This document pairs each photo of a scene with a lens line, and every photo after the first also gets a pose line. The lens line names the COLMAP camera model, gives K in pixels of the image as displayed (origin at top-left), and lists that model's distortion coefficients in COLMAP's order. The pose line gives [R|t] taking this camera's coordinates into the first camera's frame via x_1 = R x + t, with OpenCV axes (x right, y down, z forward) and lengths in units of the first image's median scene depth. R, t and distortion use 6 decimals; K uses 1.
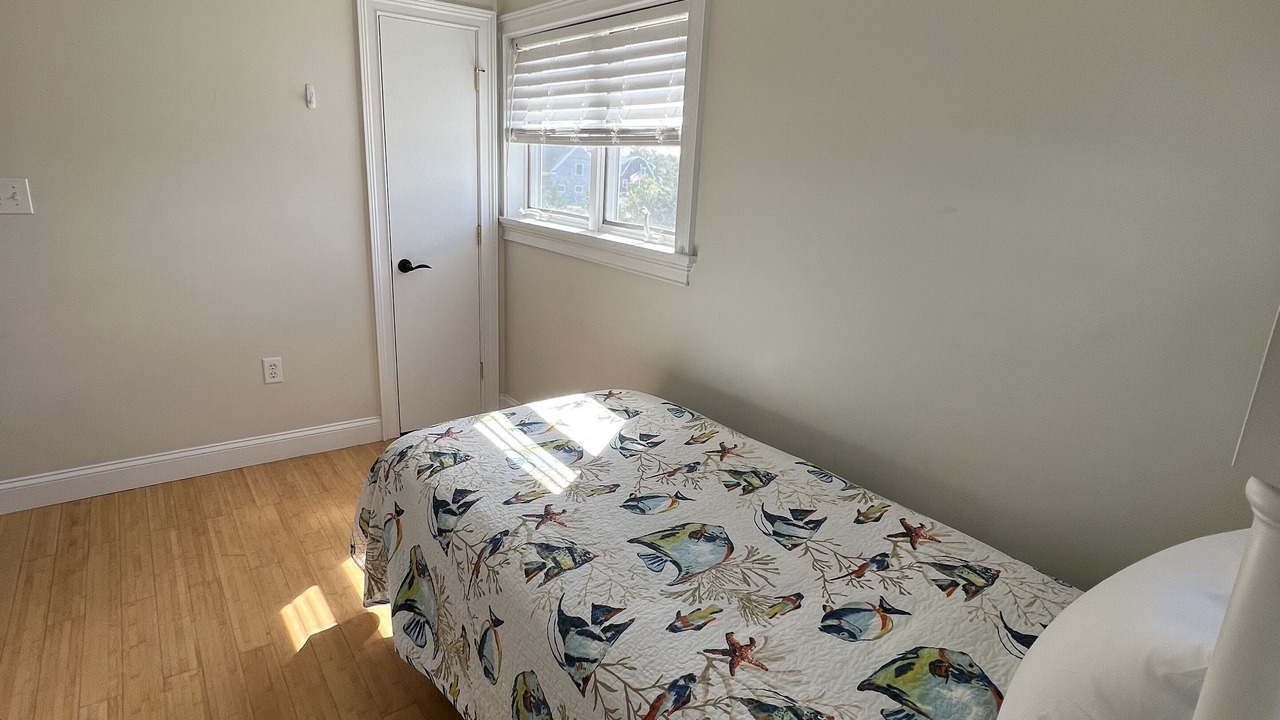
lens RADIAL K [[680.5, 0, 640.0], [0, 680.5, 360.0], [0, 0, 1]] dist [-0.001450, 0.001693]
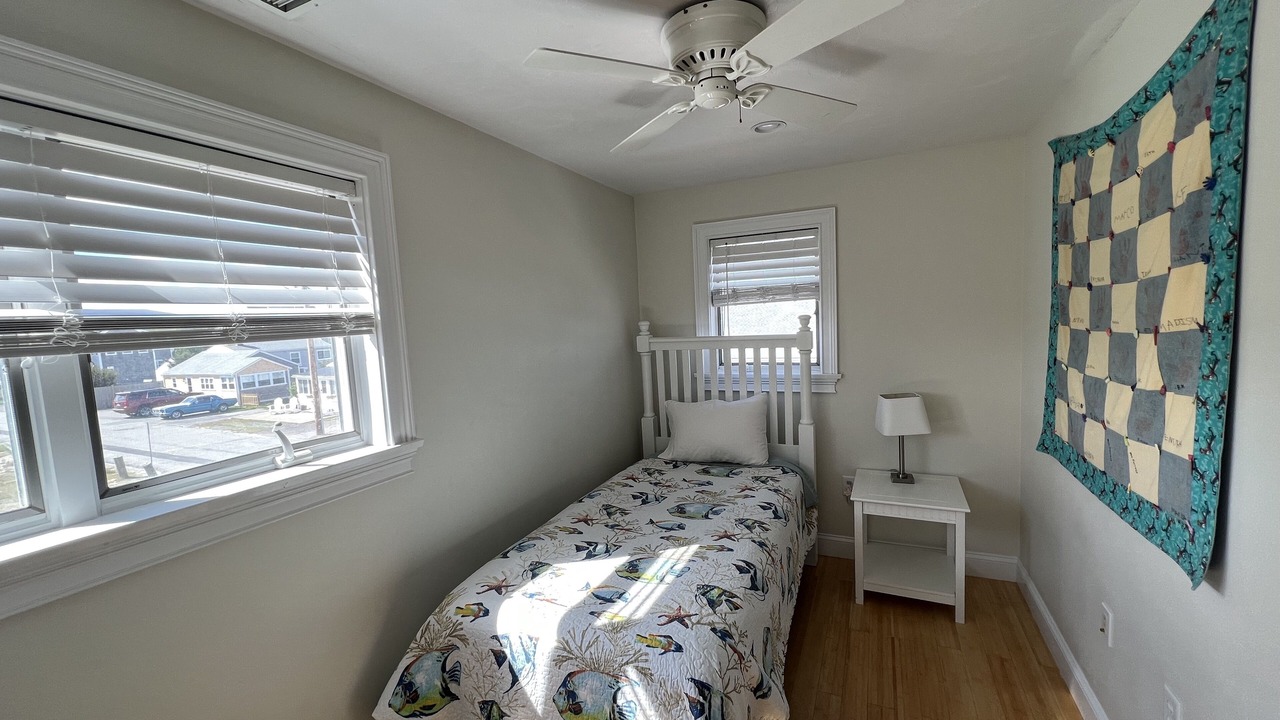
lens RADIAL K [[513.5, 0, 640.0], [0, 513.5, 360.0], [0, 0, 1]] dist [-0.000348, 0.000105]
pose [[-0.476333, -0.103336, 0.873171, -0.914465], [0.267968, 0.928766, 0.256098, -0.465299], [-0.837436, 0.355970, -0.414712, 1.282670]]
